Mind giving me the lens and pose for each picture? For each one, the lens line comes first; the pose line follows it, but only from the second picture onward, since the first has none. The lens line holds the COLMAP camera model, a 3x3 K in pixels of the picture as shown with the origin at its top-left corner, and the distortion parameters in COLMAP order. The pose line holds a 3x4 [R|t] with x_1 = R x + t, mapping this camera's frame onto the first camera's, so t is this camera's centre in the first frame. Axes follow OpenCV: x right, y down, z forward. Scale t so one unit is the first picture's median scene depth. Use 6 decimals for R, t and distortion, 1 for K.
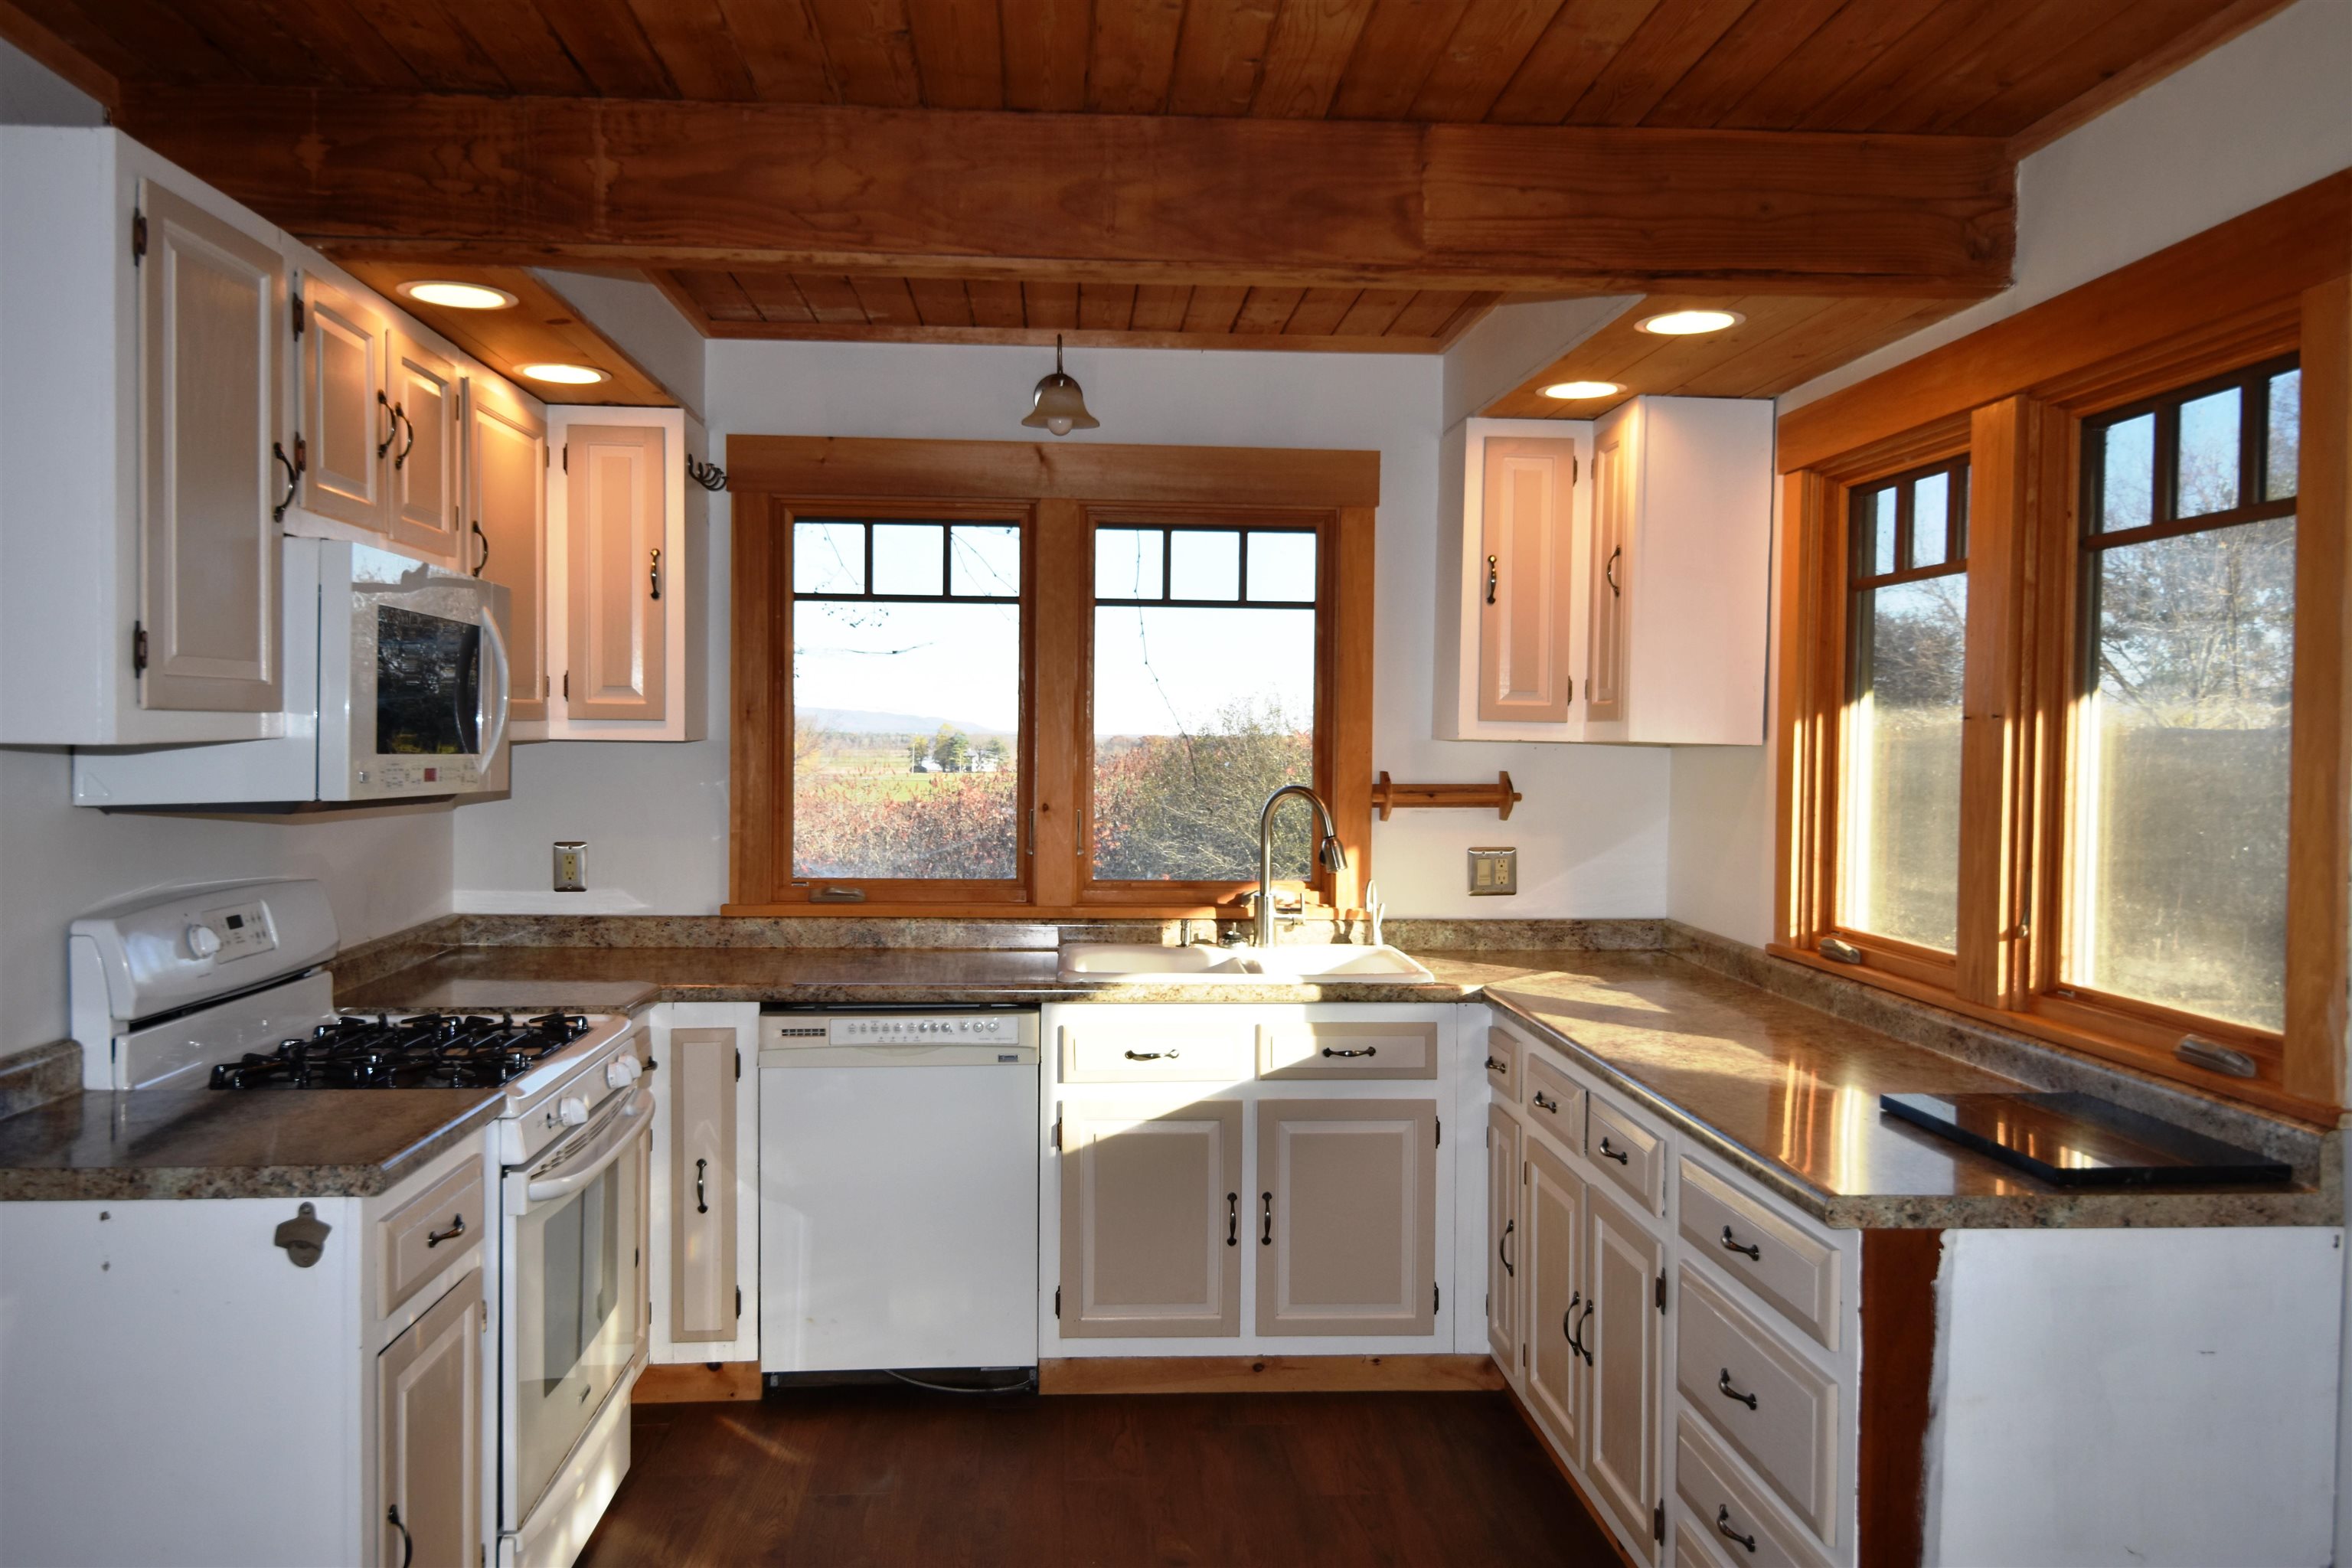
lens RADIAL K [[1736.2, 0, 1168.7], [0, 1736.2, 770.3], [0, 0, 1]] dist [0.057492, -0.069350]
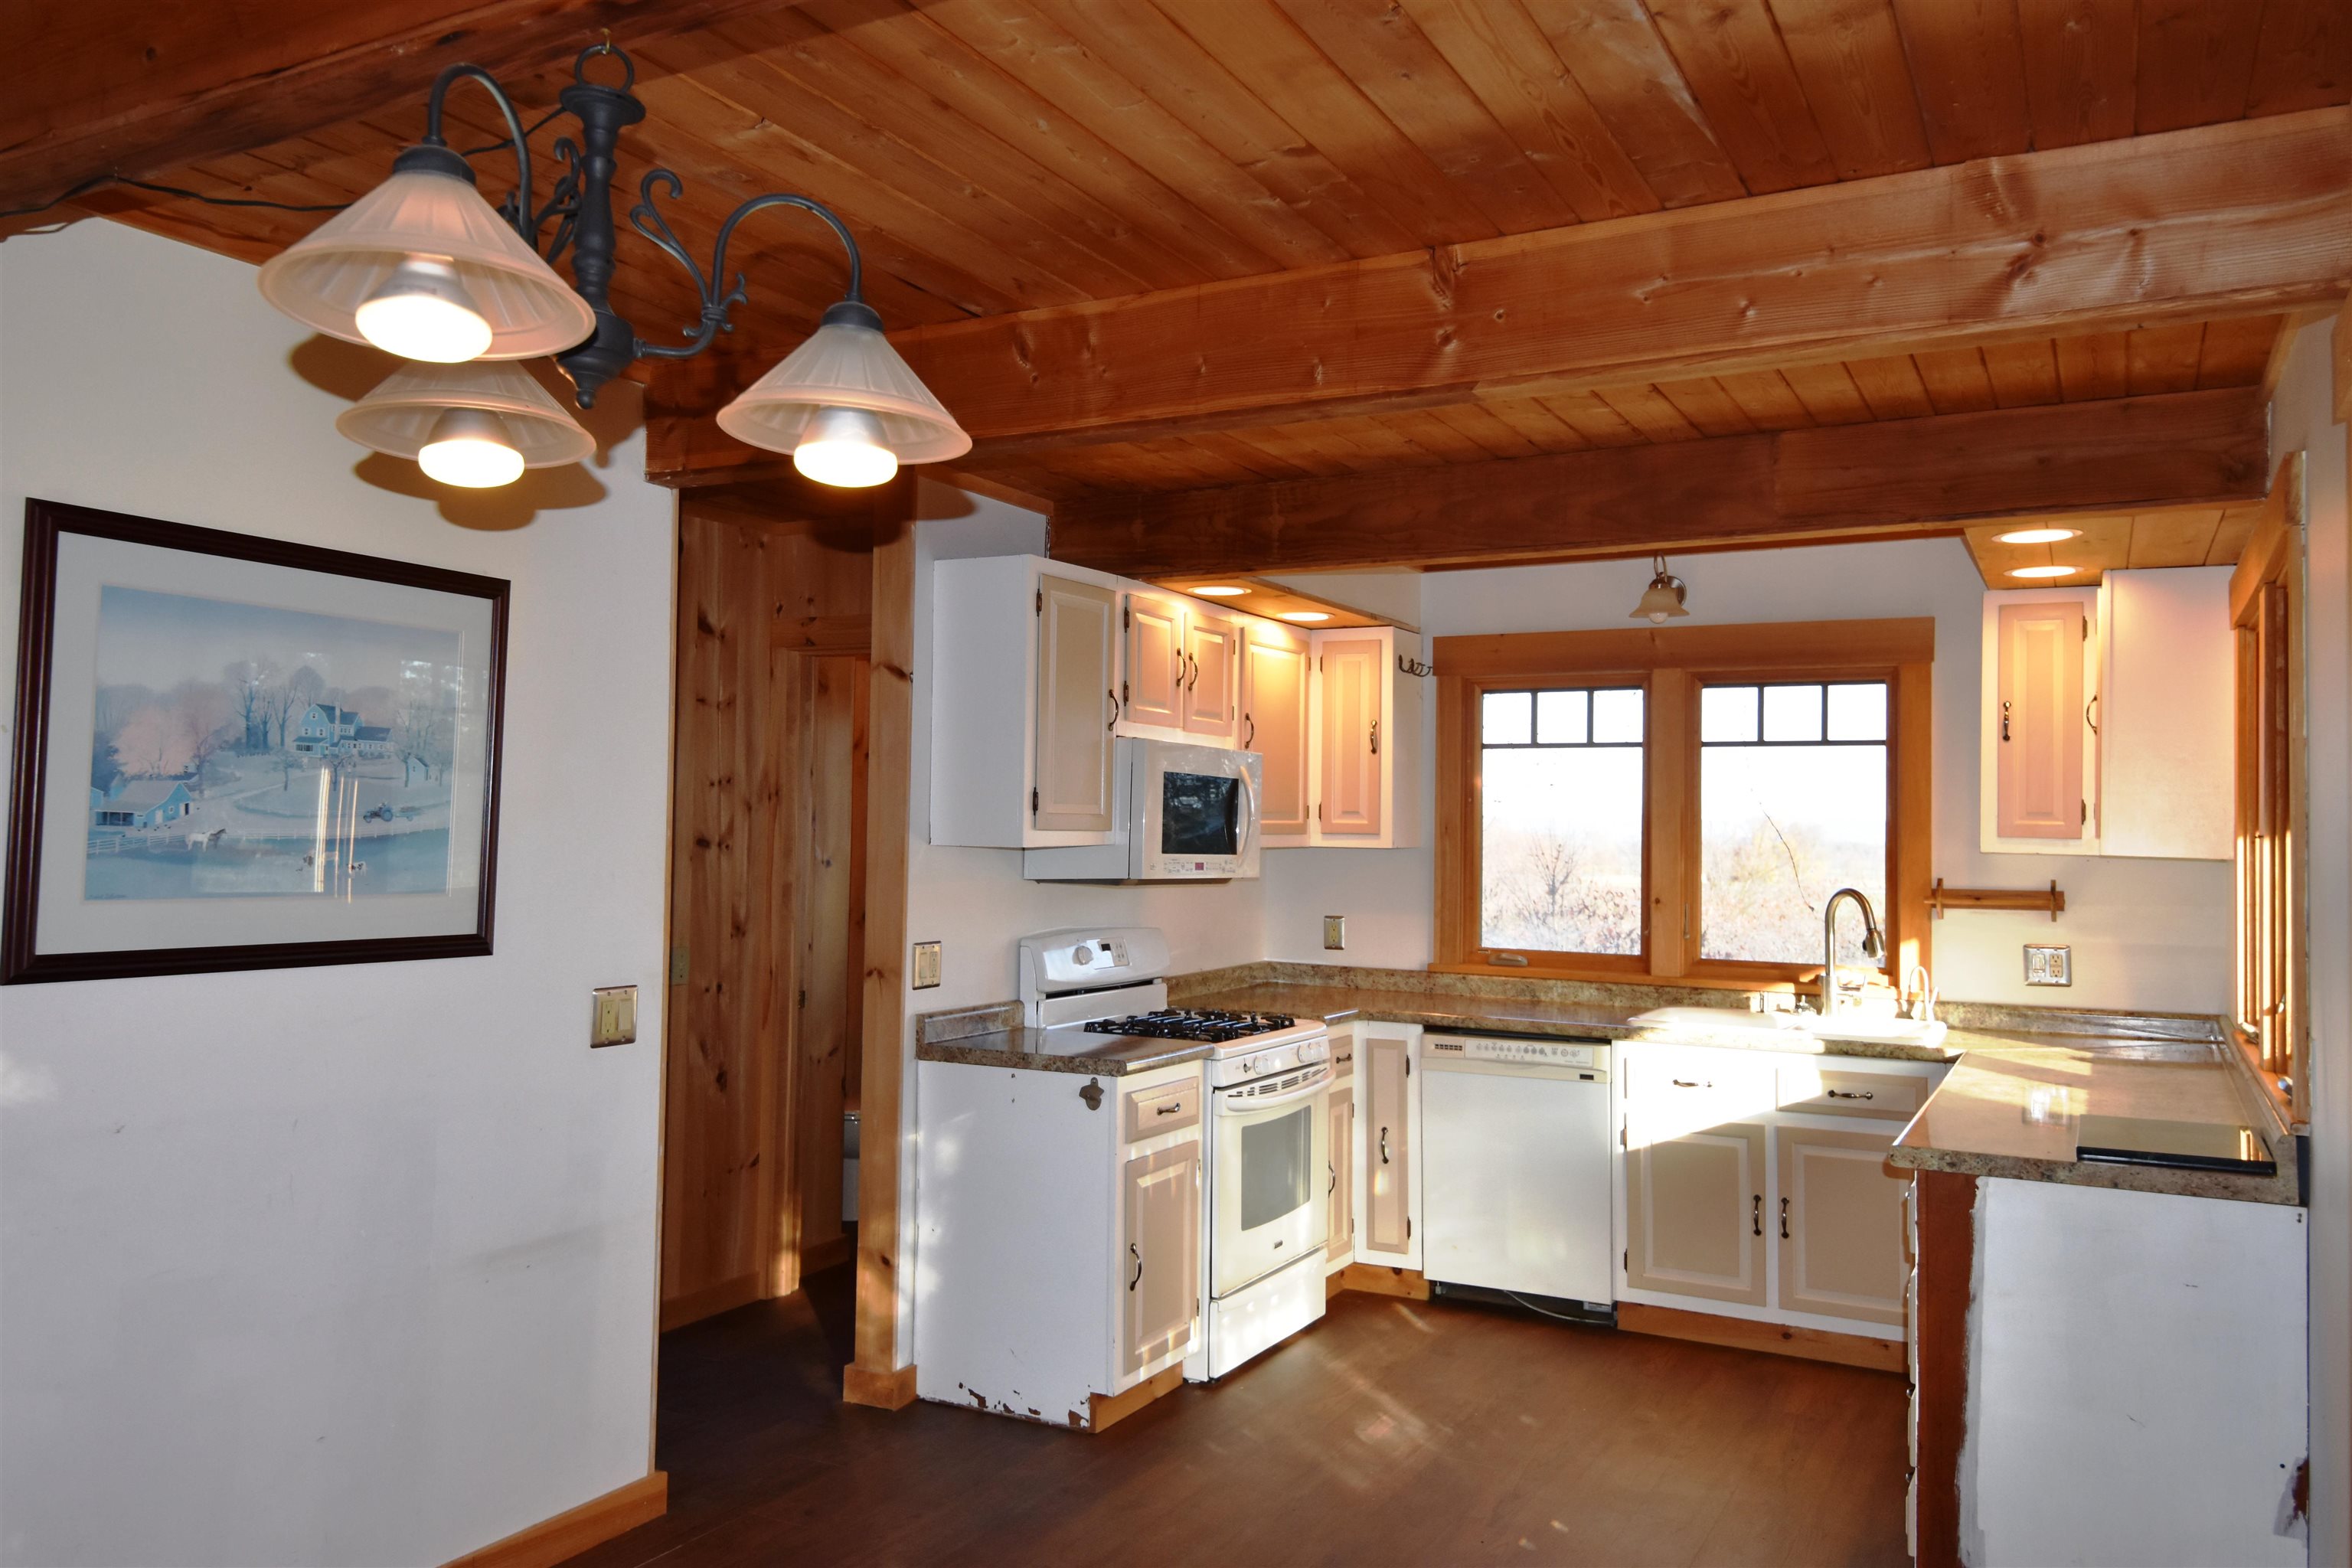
lens RADIAL K [[1736.2, 0, 1168.7], [0, 1736.2, 770.3], [0, 0, 1]] dist [0.057492, -0.069350]
pose [[0.847672, -0.016579, -0.530262, 0.367689], [-0.016806, 0.998171, -0.058074, 0.006323], [0.530255, 0.058139, 0.845843, -0.376300]]
